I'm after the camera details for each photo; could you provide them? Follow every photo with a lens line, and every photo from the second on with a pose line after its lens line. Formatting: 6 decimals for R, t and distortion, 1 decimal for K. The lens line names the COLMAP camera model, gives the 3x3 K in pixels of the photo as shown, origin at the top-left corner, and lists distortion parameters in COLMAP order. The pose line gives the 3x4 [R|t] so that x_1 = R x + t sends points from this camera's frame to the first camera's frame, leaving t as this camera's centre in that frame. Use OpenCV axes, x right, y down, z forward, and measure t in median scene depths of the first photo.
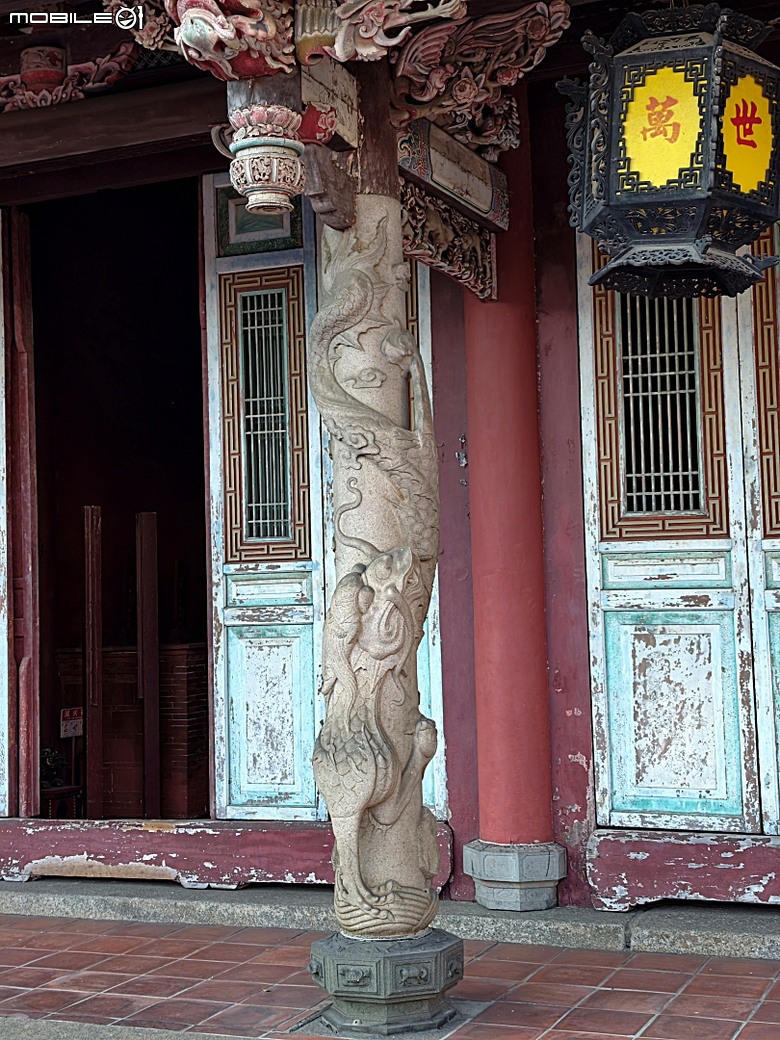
lens RADIAL K [[1530.2, 0, 393.5], [0, 1530.2, 510.2], [0, 0, 1]] dist [0.135799, 0.000000]
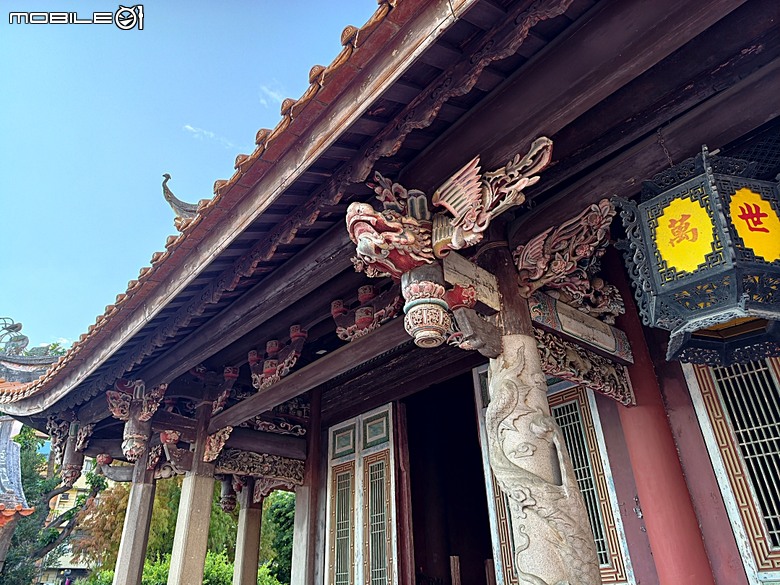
lens RADIAL K [[564.0, 0, 377.7], [0, 564.0, 279.5], [0, 0, 1]] dist [0.034355, -0.034145]
pose [[0.897748, -0.217382, -0.383137, 0.100521], [0.025372, 0.893831, -0.447686, 0.007312], [0.439779, 0.392188, 0.807950, 0.430179]]
